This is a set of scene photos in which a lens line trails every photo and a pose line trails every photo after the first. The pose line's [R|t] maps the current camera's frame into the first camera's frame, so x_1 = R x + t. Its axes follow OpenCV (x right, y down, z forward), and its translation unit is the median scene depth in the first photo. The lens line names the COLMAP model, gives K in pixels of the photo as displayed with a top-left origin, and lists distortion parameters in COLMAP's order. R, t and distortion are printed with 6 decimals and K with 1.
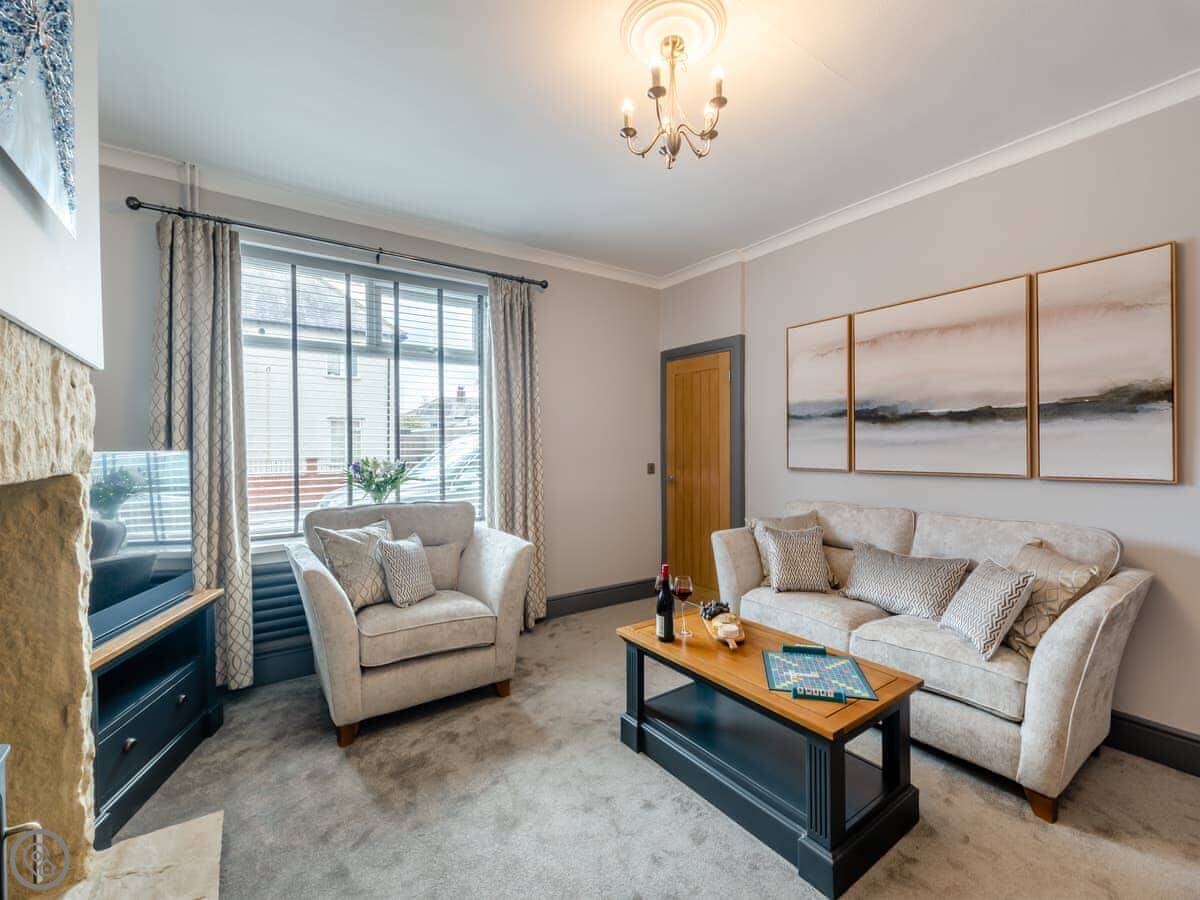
lens RADIAL K [[517.8, 0, 604.1], [0, 517.8, 448.6], [0, 0, 1]] dist [0.002983, 0.000457]
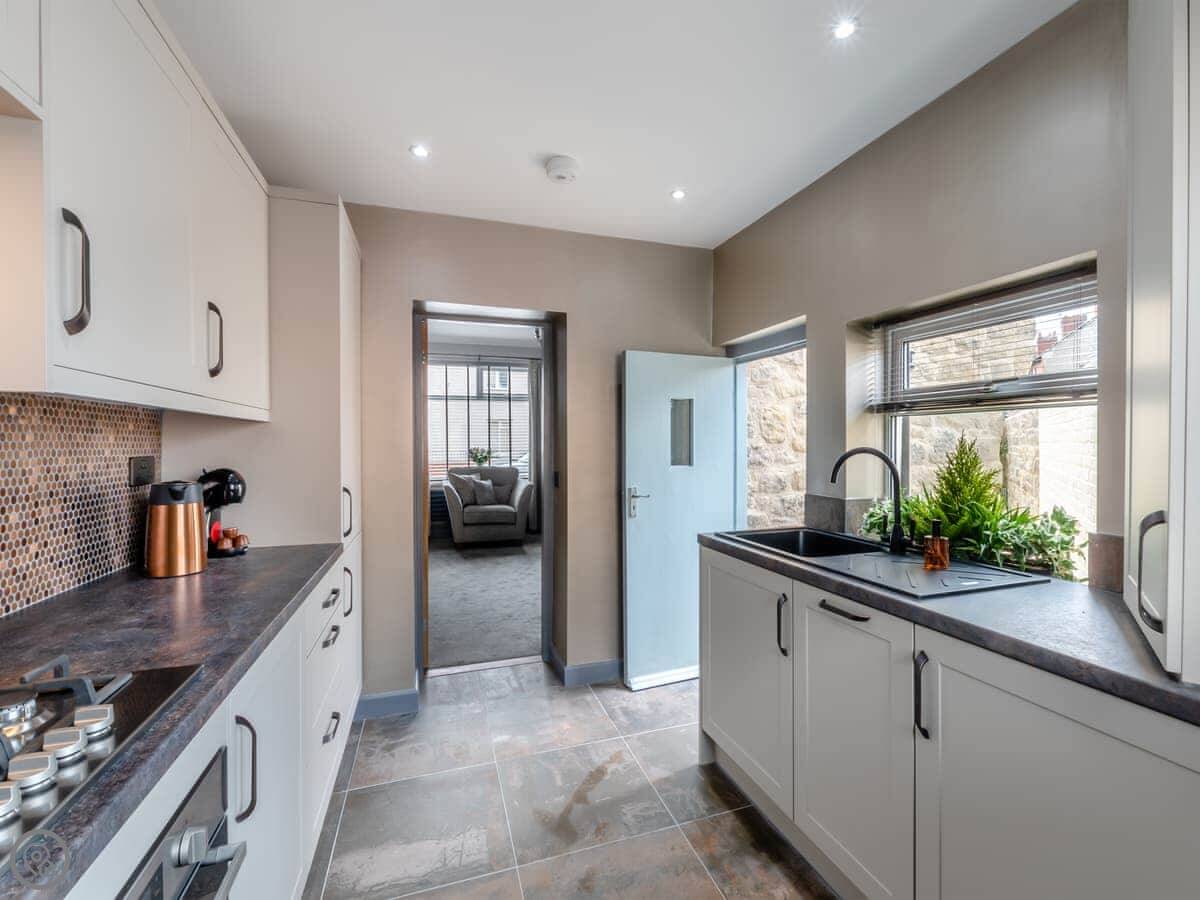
lens RADIAL K [[517.8, 0, 604.1], [0, 517.8, 448.6], [0, 0, 1]] dist [0.002983, 0.000457]
pose [[0.958333, 0.007187, -0.285564, 0.883471], [-0.004669, 0.999944, 0.009499, 0.000989], [0.285616, -0.007769, 0.958313, -1.217049]]
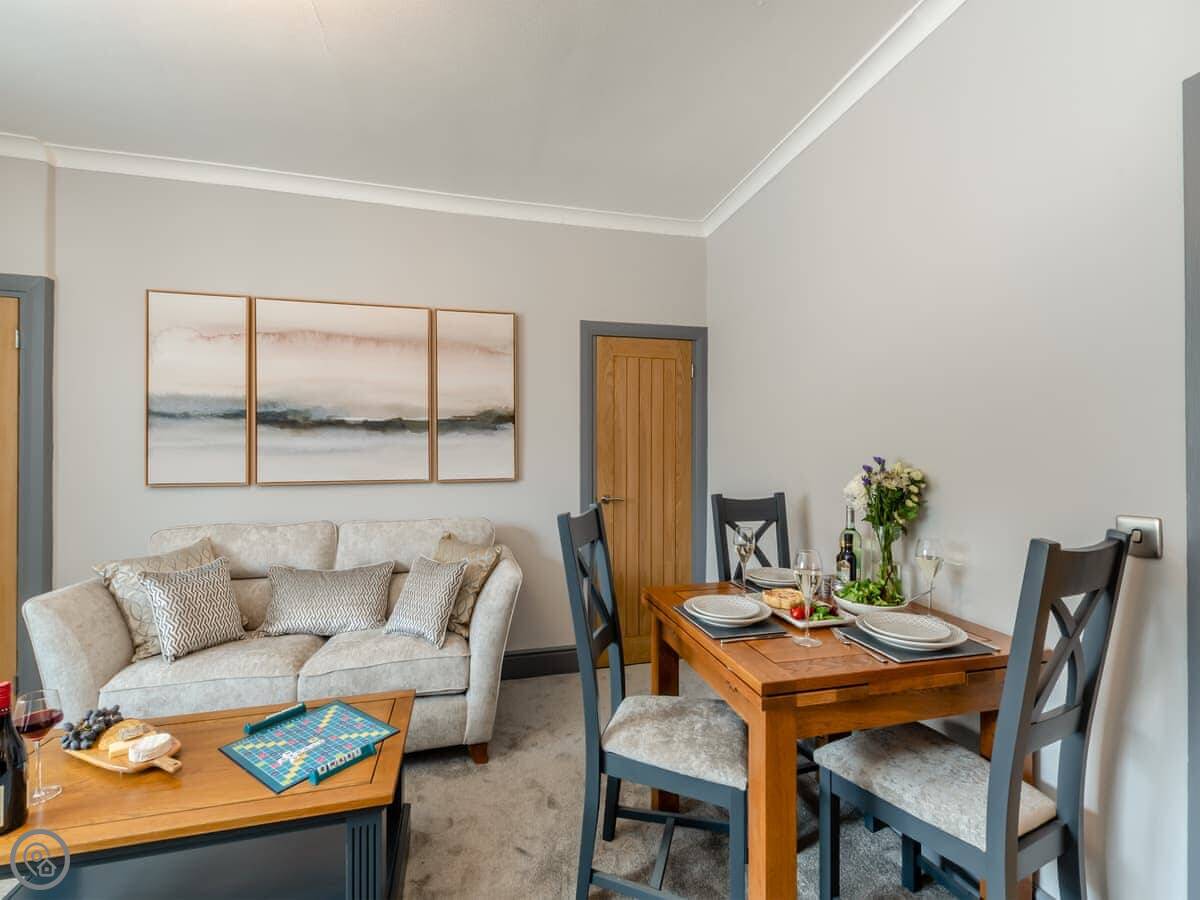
lens RADIAL K [[517.8, 0, 604.1], [0, 517.8, 448.6], [0, 0, 1]] dist [0.002983, 0.000457]
pose [[0.351854, 0.011273, 0.935987, -0.129572], [0.003626, 0.999904, -0.013405, -0.000707], [-0.936048, 0.008110, 0.351780, 0.208045]]
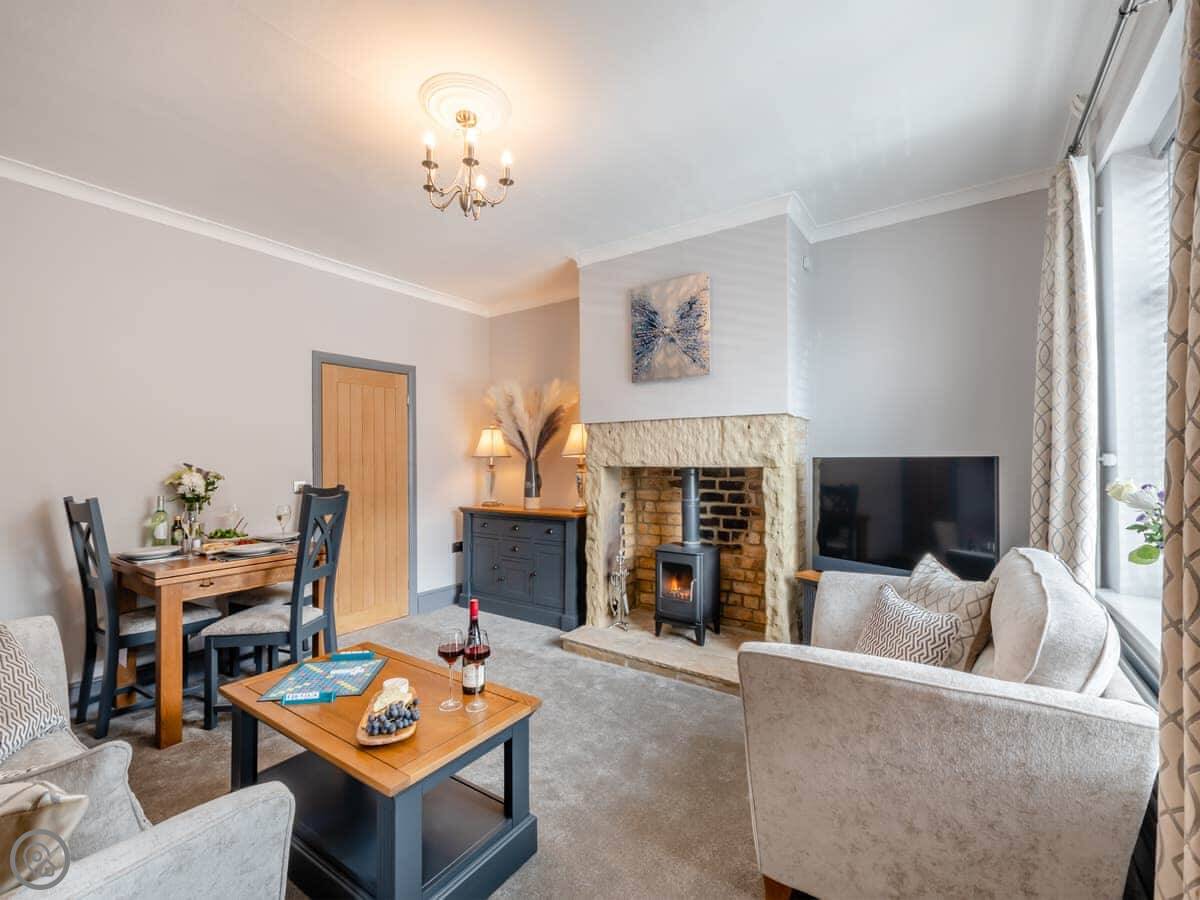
lens RADIAL K [[518.6, 0, 603.3], [0, 518.6, 453.6], [0, 0, 1]] dist [0.024391, 0.000098]
pose [[-0.937428, 0.009398, -0.348053, 0.174879], [0.011526, 0.999925, -0.004044, -0.004197], [0.347989, -0.007802, -0.937466, 1.516497]]
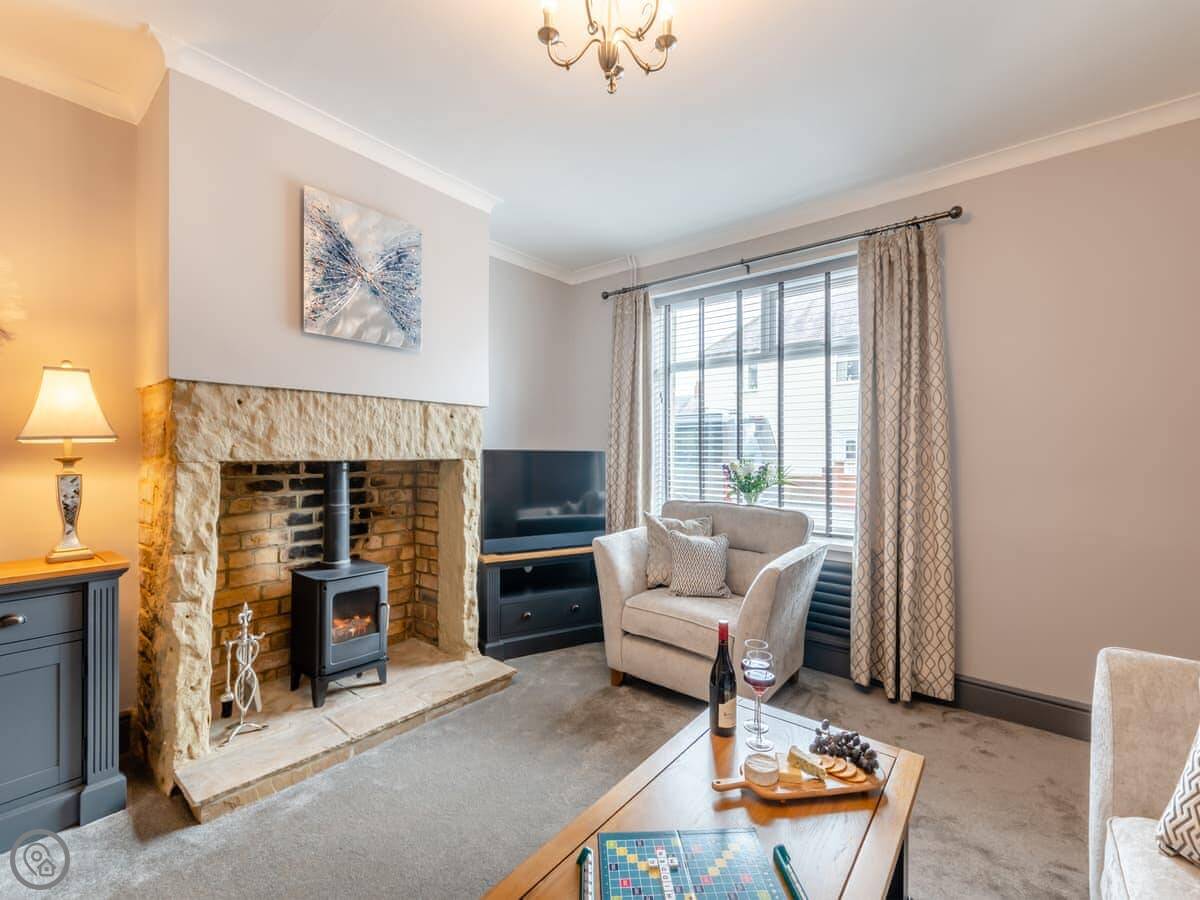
lens RADIAL K [[517.8, 0, 604.1], [0, 517.8, 448.6], [0, 0, 1]] dist [0.002983, 0.000457]
pose [[0.273004, 0.006276, -0.961992, 0.600943], [-0.012886, 0.999913, 0.002867, -0.004523], [0.961926, 0.011613, 0.273061, 0.537890]]
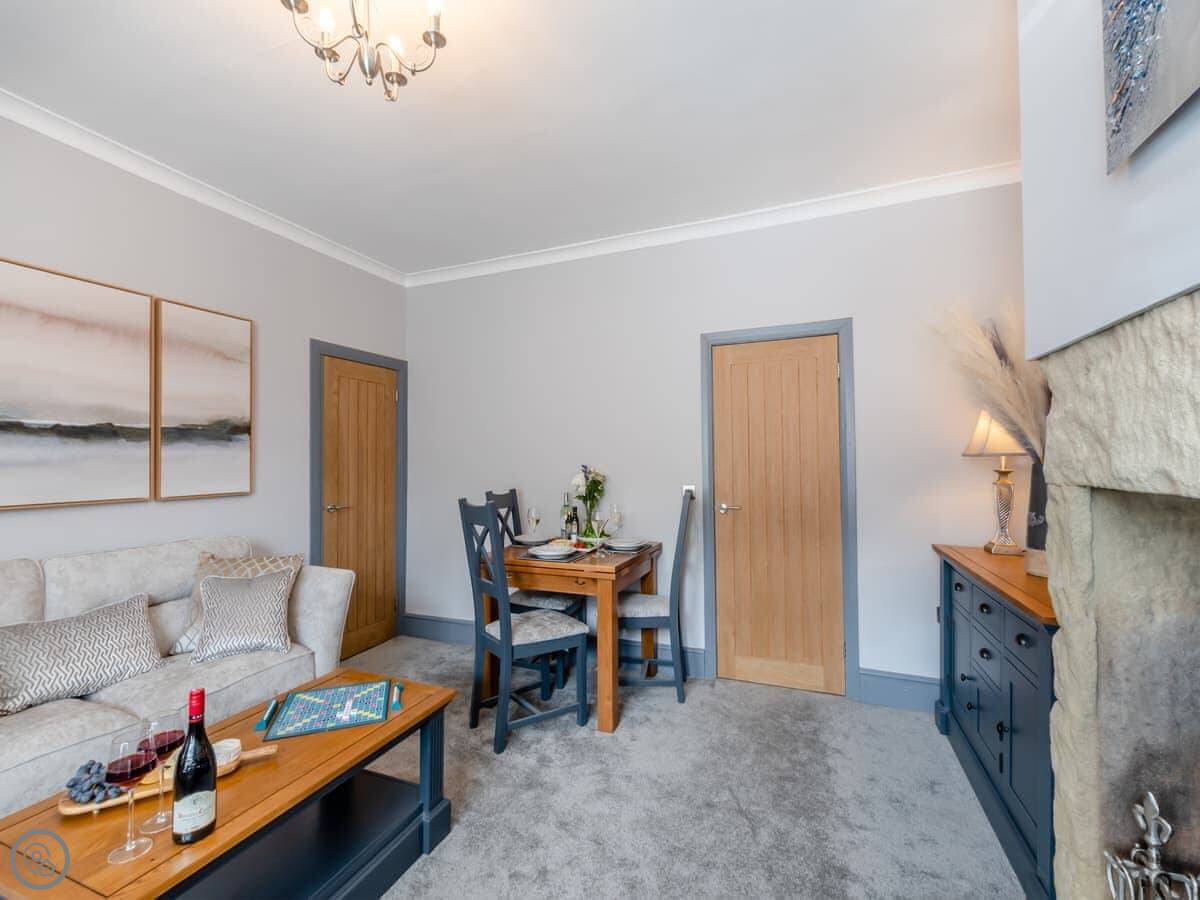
lens RADIAL K [[517.8, 0, 604.1], [0, 517.8, 448.6], [0, 0, 1]] dist [0.002983, 0.000457]
pose [[-0.550993, 0.031904, 0.833900, -0.461040], [0.014739, 0.999485, -0.028501, -0.000407], [-0.834380, -0.003413, -0.551180, 0.774483]]
